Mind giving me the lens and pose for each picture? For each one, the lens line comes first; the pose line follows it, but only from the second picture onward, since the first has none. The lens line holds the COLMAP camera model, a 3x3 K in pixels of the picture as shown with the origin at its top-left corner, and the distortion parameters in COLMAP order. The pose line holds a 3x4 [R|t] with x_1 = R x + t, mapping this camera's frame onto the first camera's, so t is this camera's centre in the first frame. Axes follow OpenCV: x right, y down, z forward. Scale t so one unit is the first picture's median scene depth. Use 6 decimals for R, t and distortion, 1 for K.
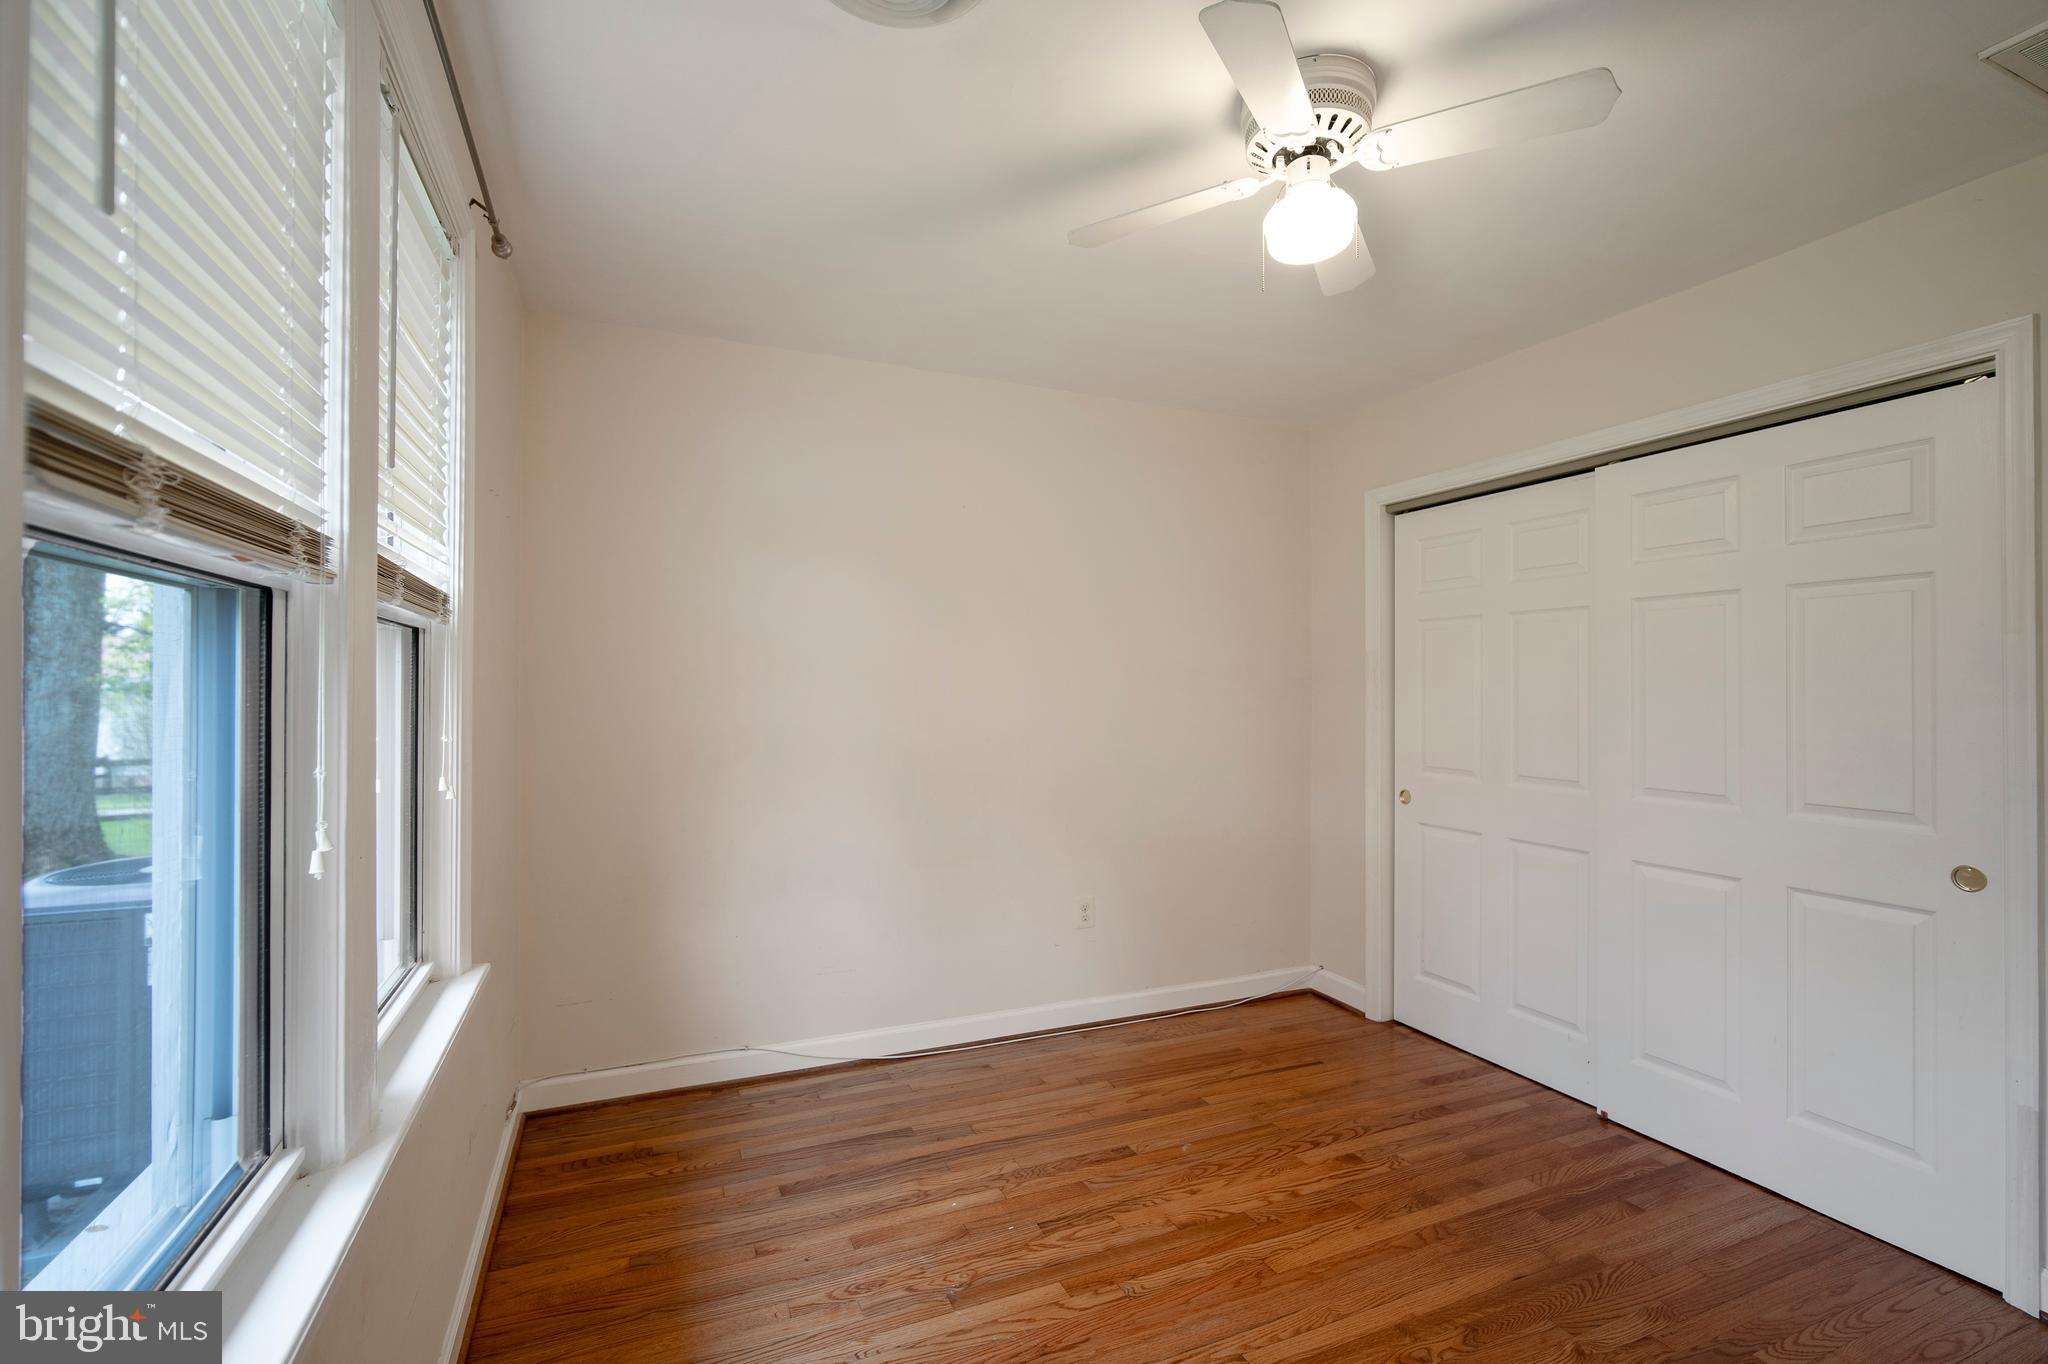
lens RADIAL K [[905.3, 0, 1027.7], [0, 905.3, 681.3], [0, 0, 1]] dist [-0.008168, 0.002244]
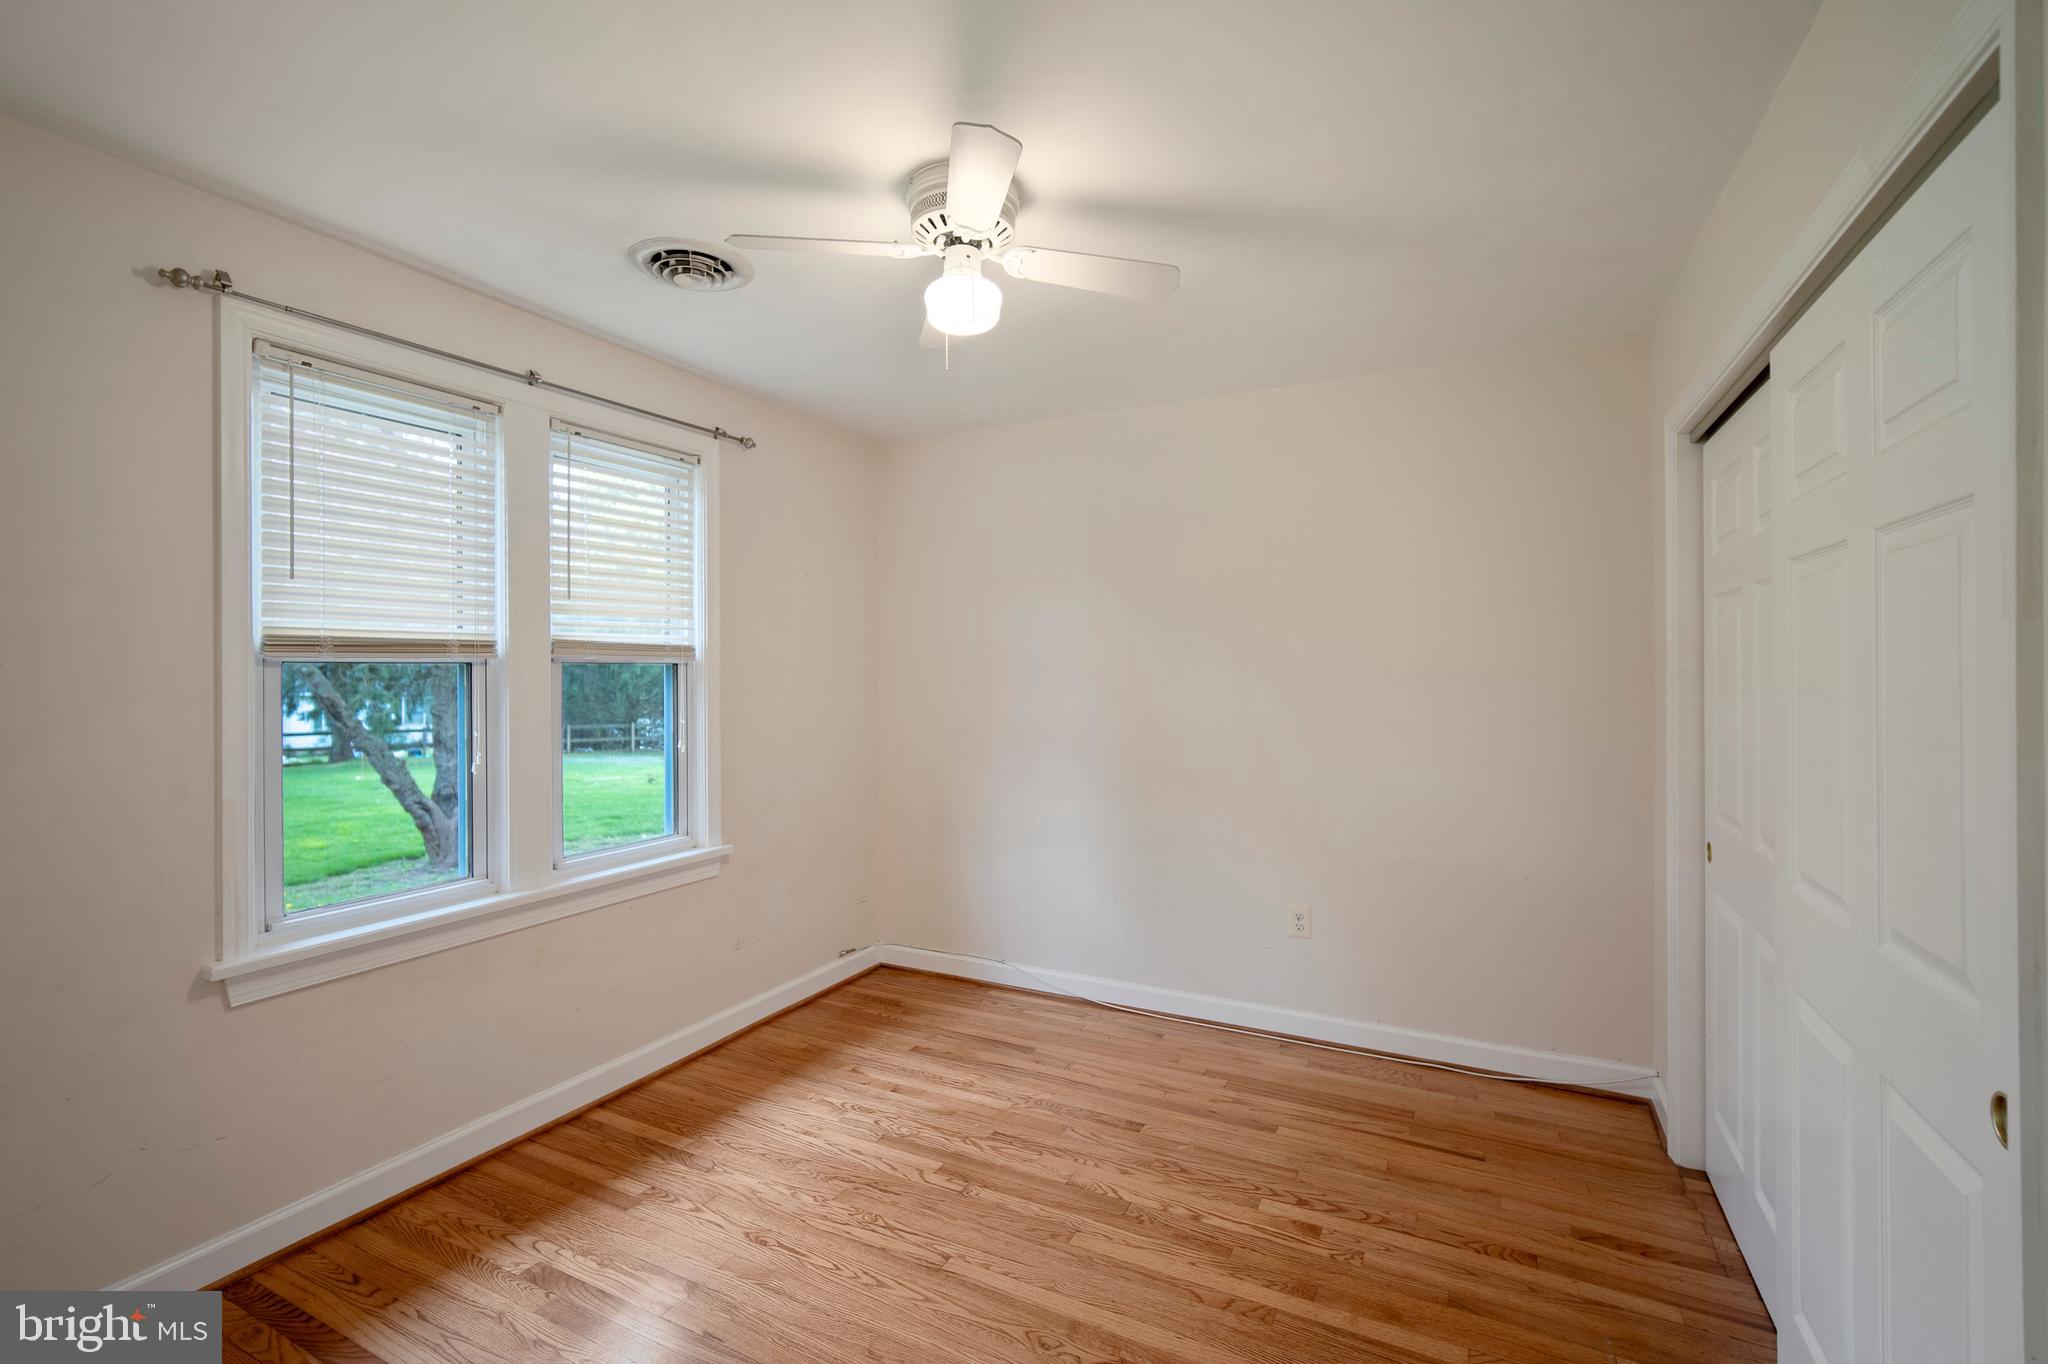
lens RADIAL K [[905.3, 0, 1020.5], [0, 905.3, 678.9], [0, 0, 1]] dist [-0.008168, 0.002244]
pose [[0.631161, 0.000356, -0.775652, 0.845703], [0.014422, 0.999822, 0.012194, -0.027329], [0.775518, -0.018883, 0.631043, 0.222364]]
